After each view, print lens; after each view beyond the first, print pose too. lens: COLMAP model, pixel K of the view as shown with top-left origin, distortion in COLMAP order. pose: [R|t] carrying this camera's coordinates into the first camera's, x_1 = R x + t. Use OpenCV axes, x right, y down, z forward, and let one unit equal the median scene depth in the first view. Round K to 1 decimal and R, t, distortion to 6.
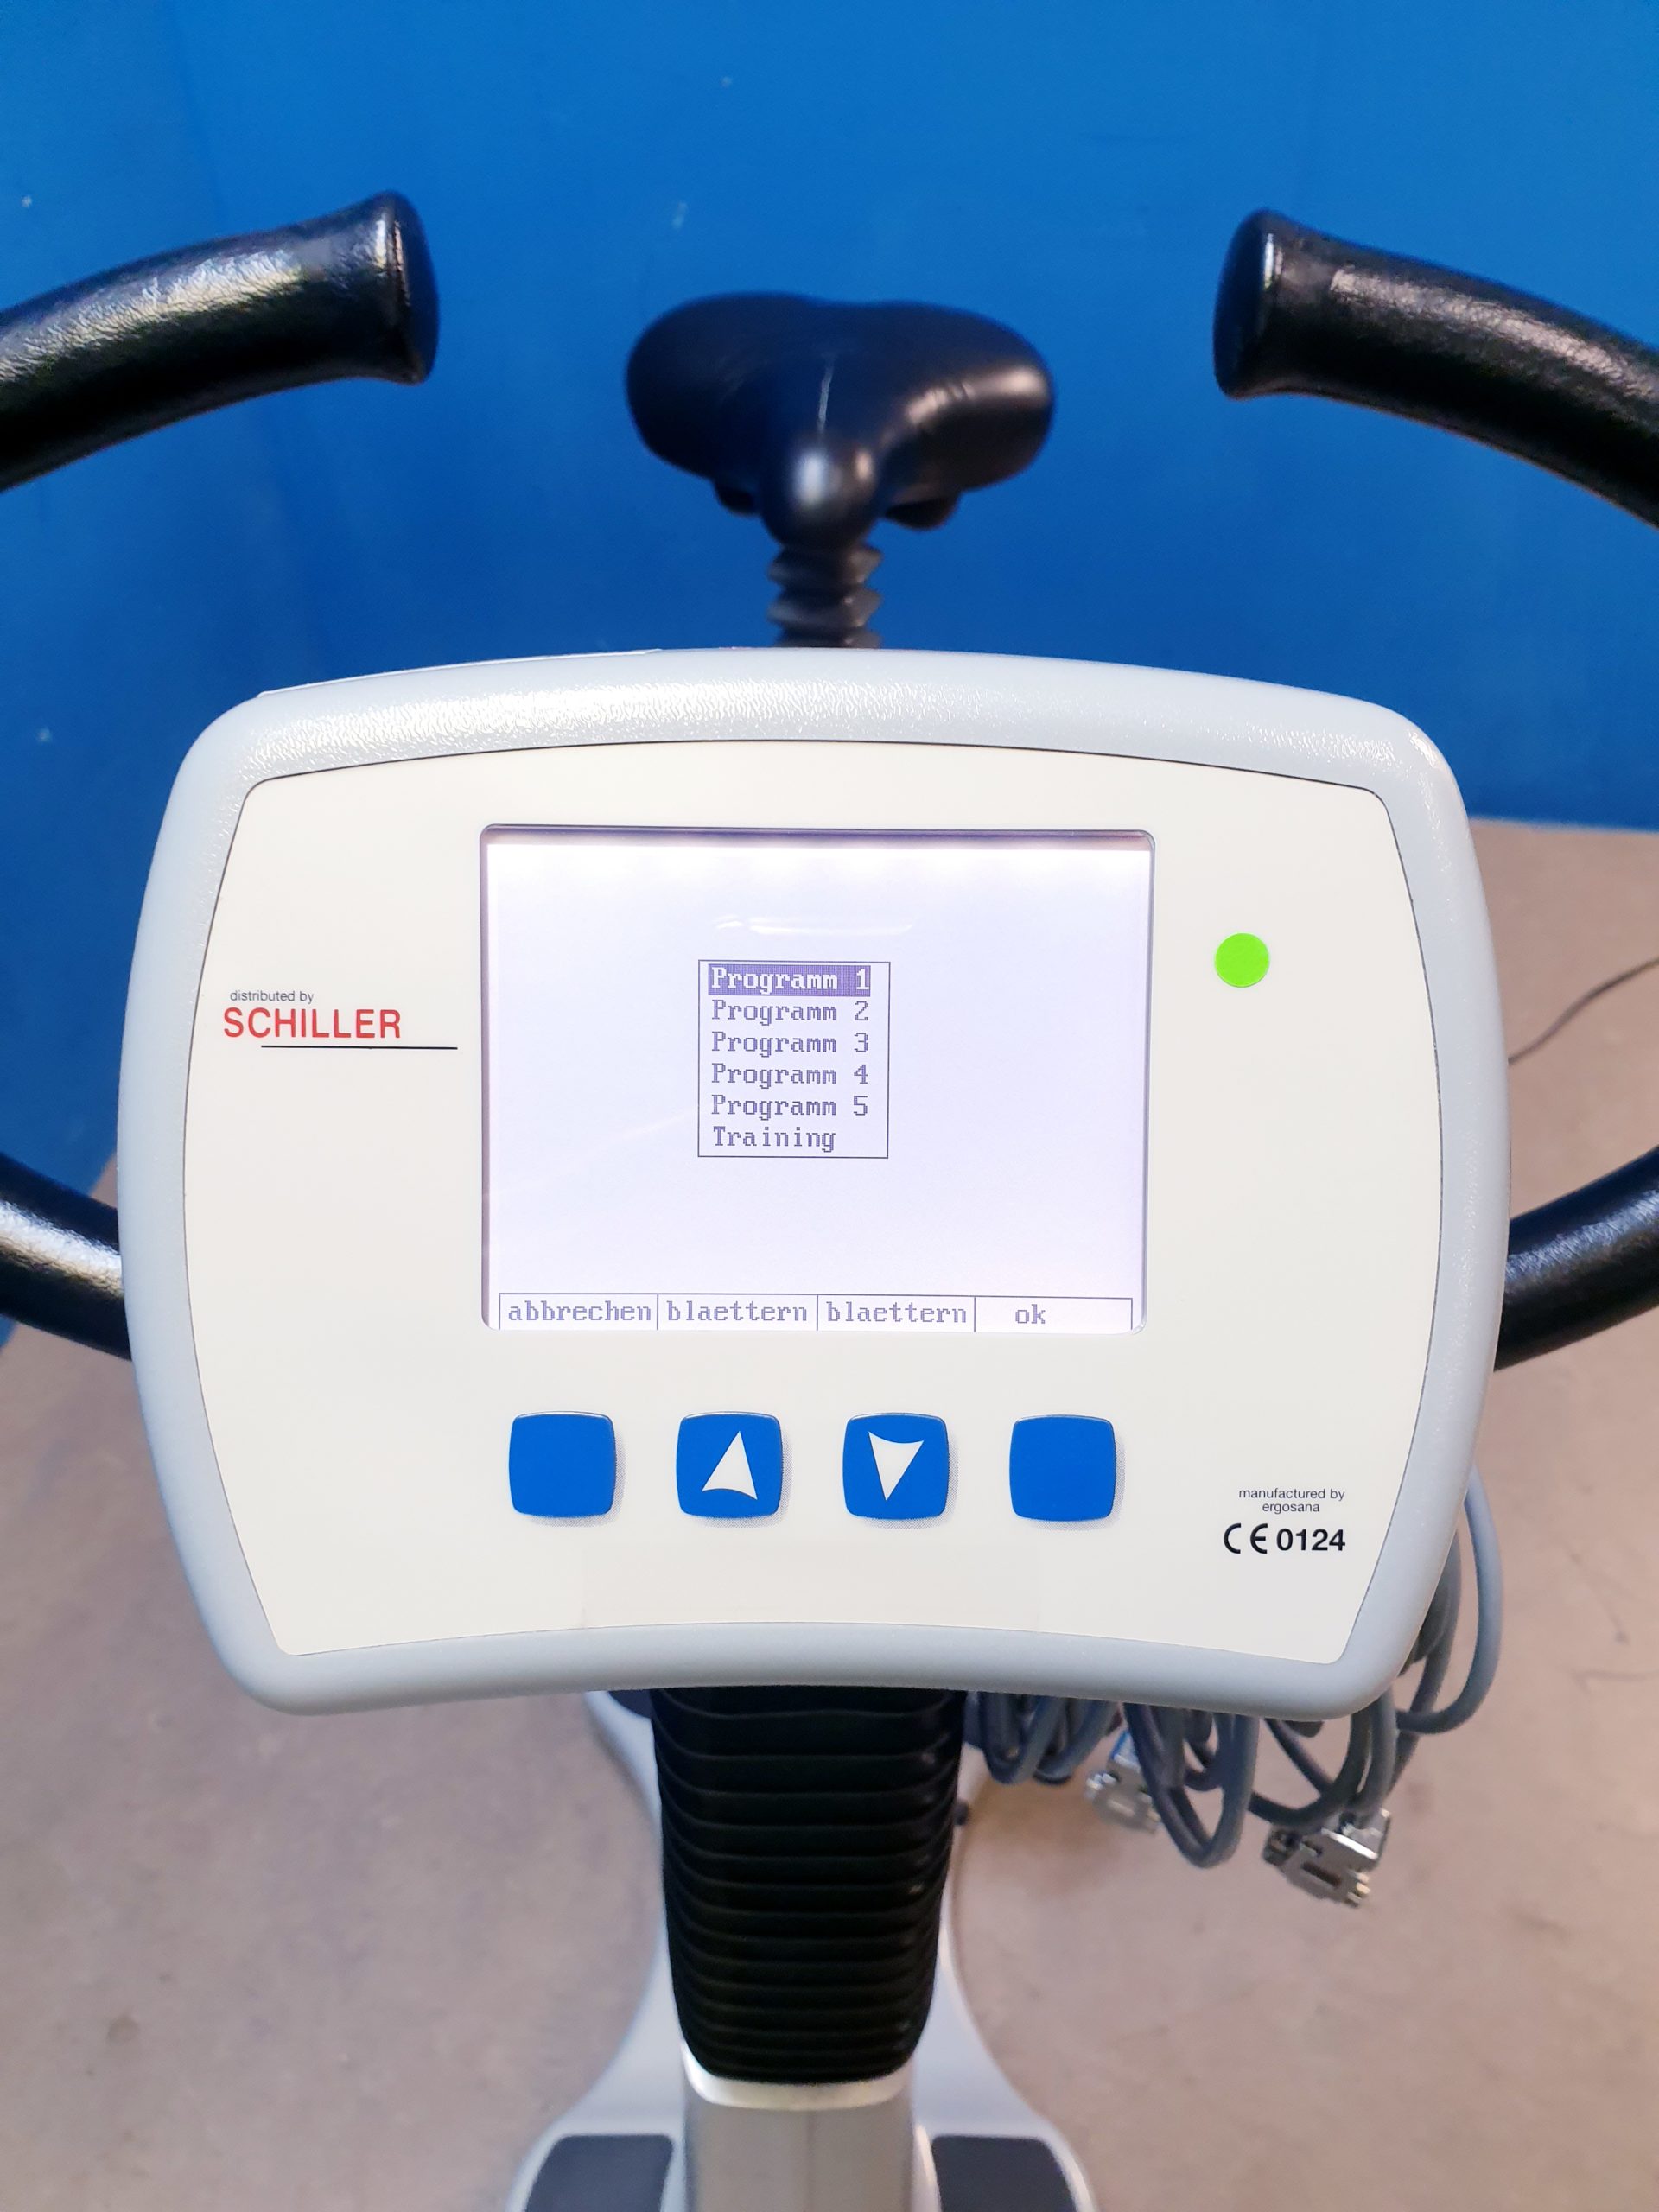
lens RADIAL K [[1734.8, 0, 829.5], [0, 1734.8, 1106.0], [0, 0, 1]] dist [0.004286, 0.002145]
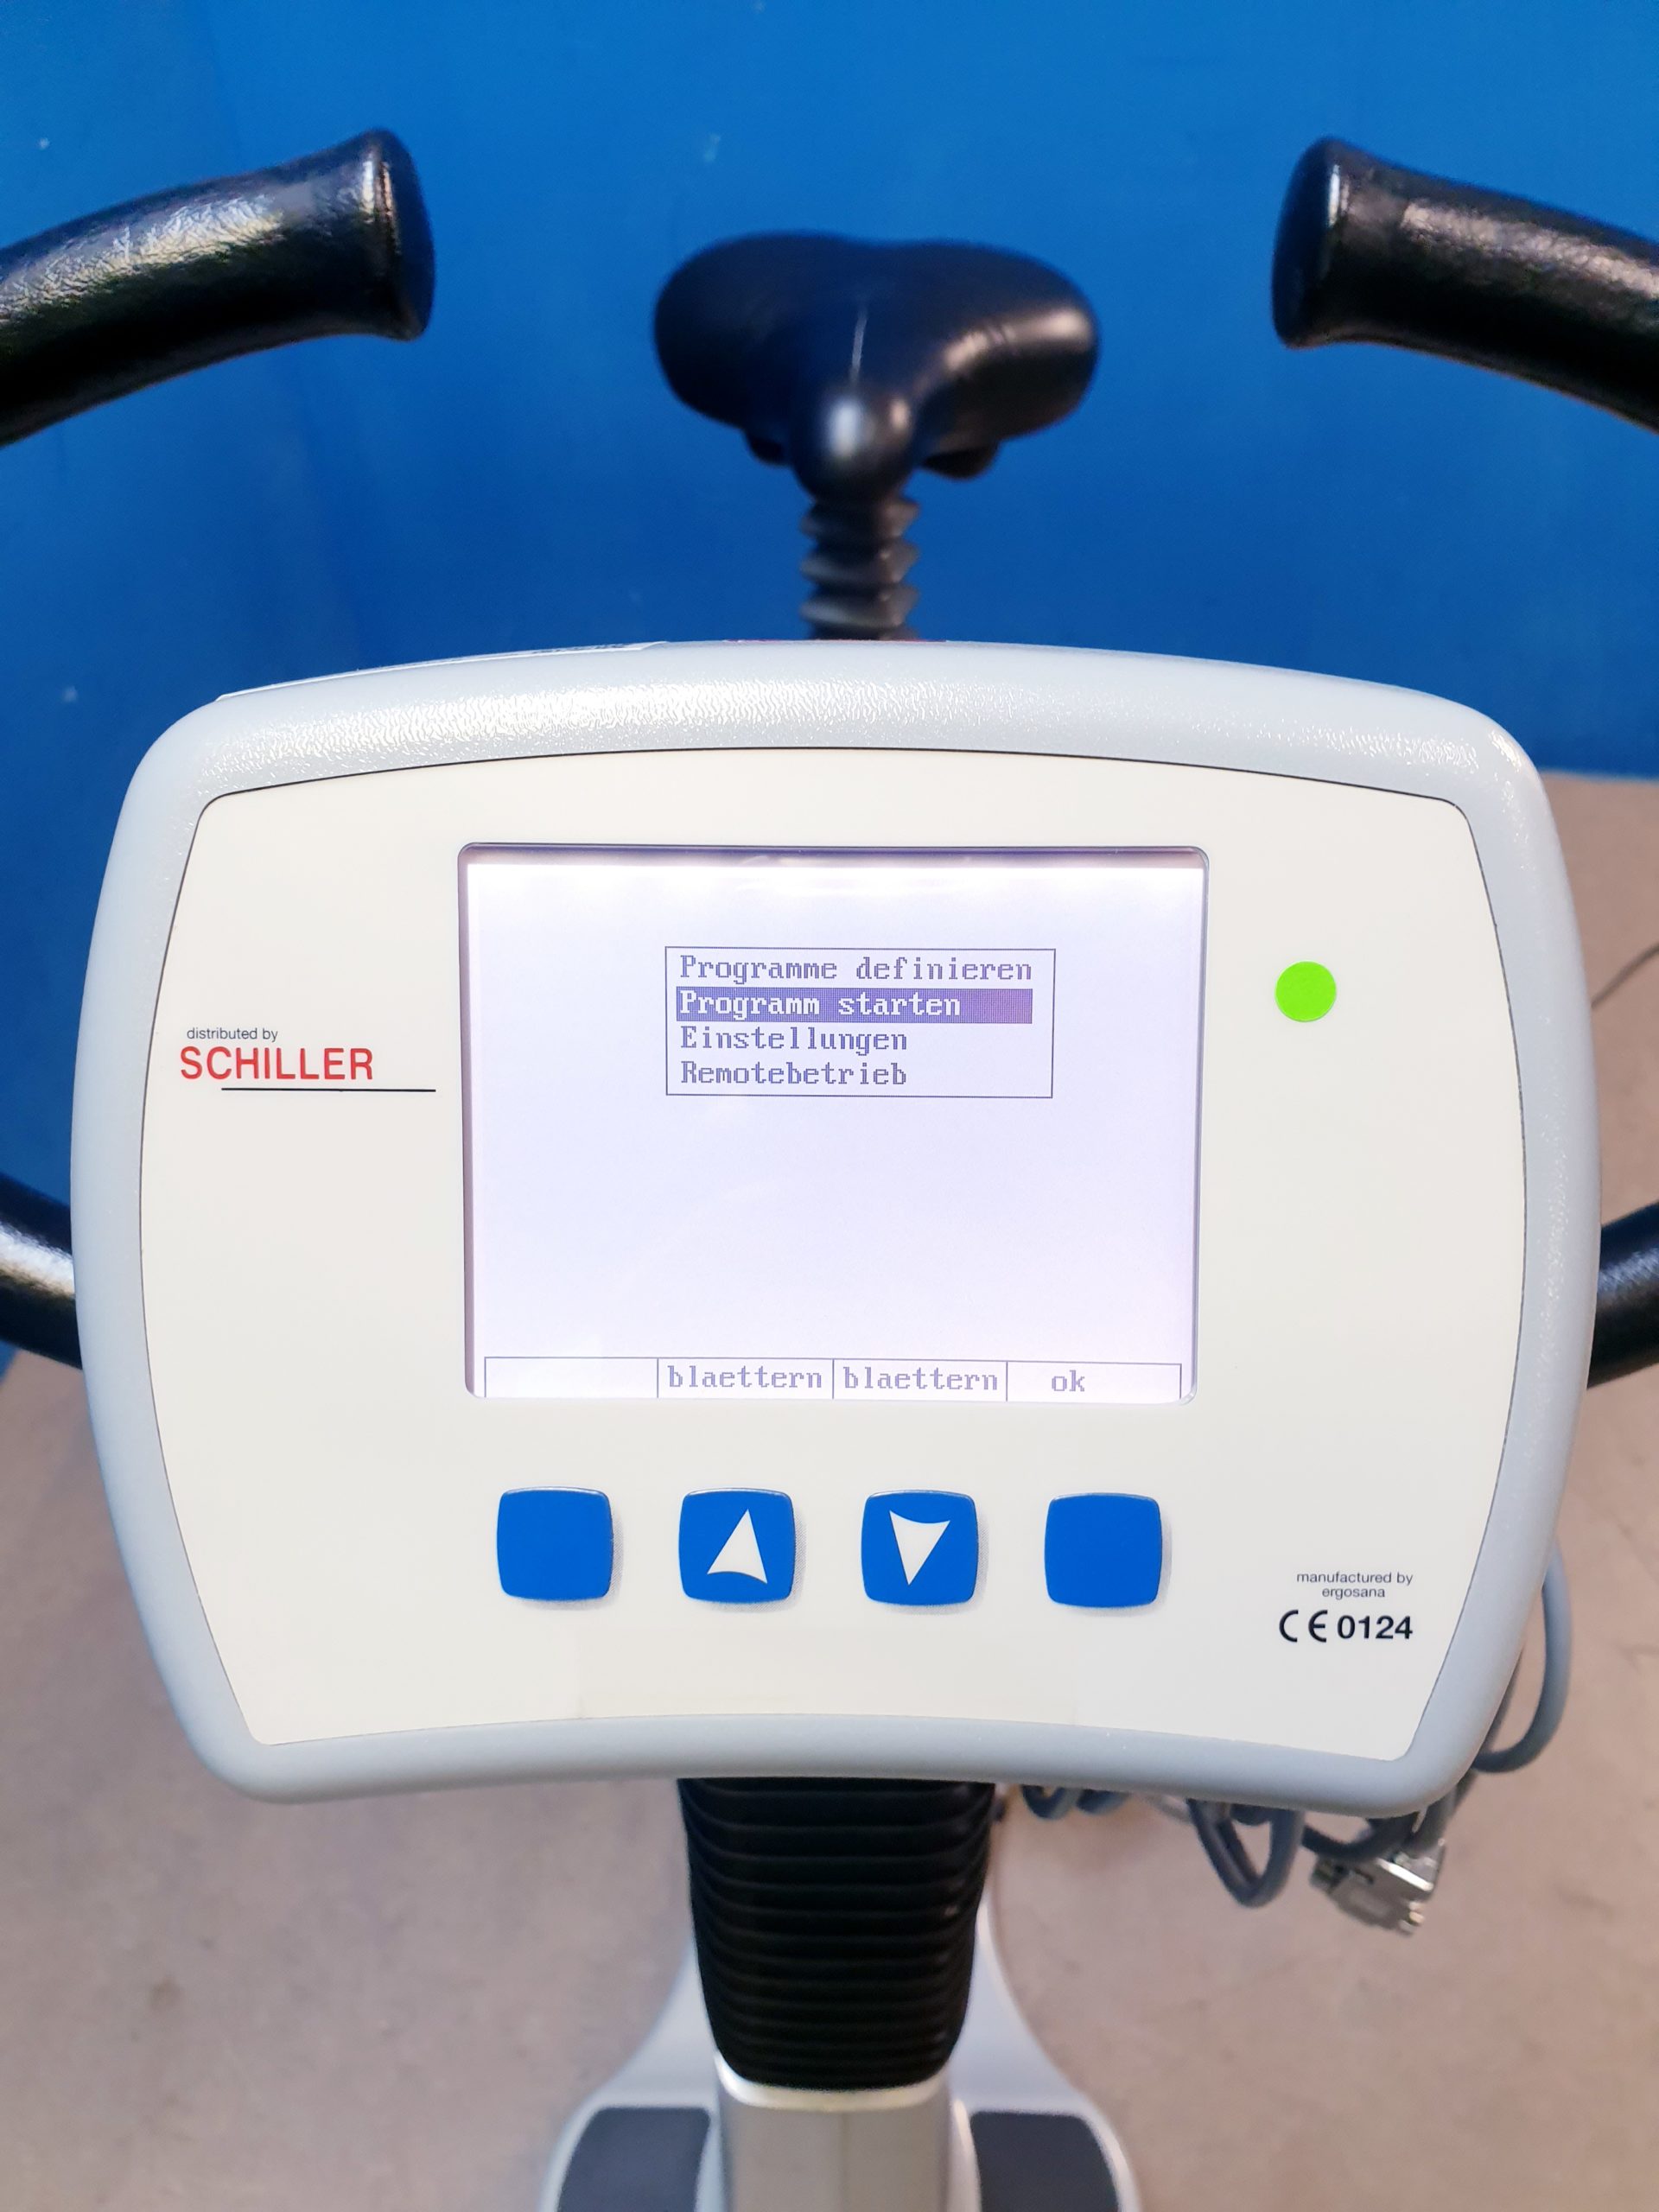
lens RADIAL K [[1766.1, 0, 835.3], [0, 1766.1, 1132.8], [0, 0, 1]] dist [-0.030564, 0.055703]
pose [[0.999816, -0.000761, -0.019167, 0.007545], [0.001474, 0.999306, 0.037226, -0.028198], [0.019125, -0.037247, 0.999123, 0.051352]]
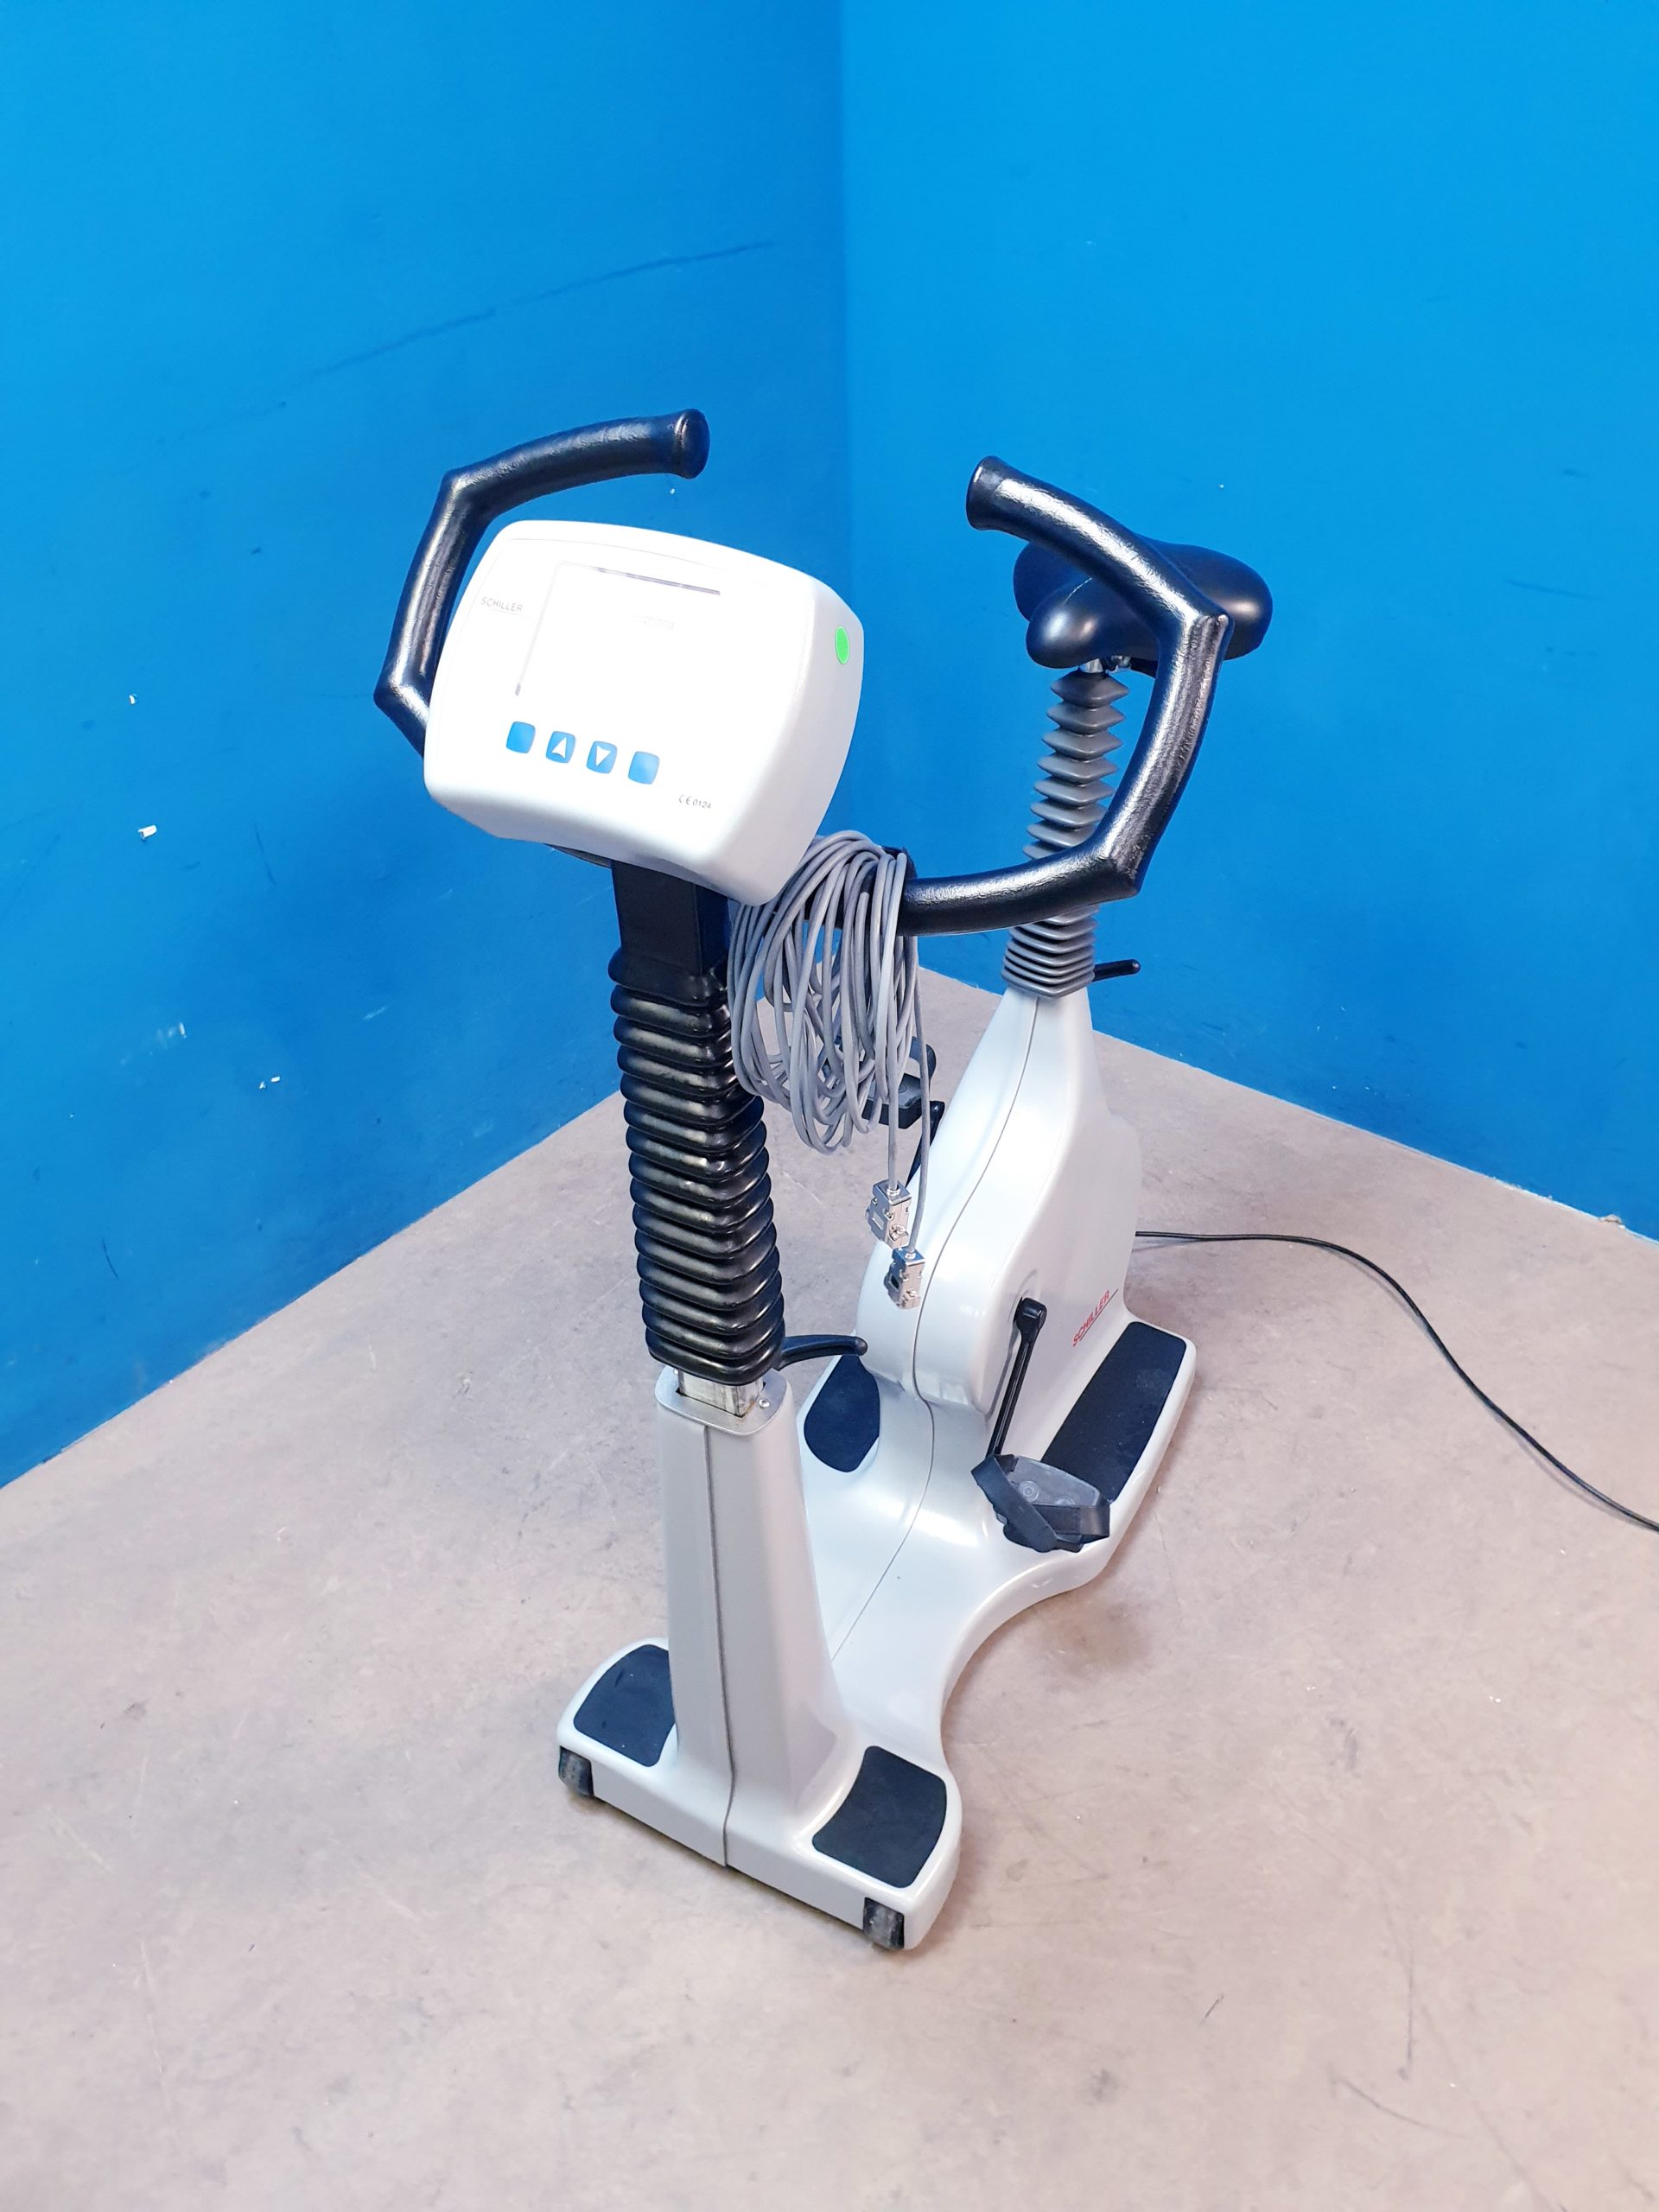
lens RADIAL K [[1732.6, 0, 887.1], [0, 1732.6, 1107.9], [0, 0, 1]] dist [0.080635, -0.198447]
pose [[0.911274, 0.259939, -0.319392, 1.150710], [-0.302419, 0.948859, -0.090612, 0.633526], [0.279504, 0.179162, 0.943281, -1.234885]]
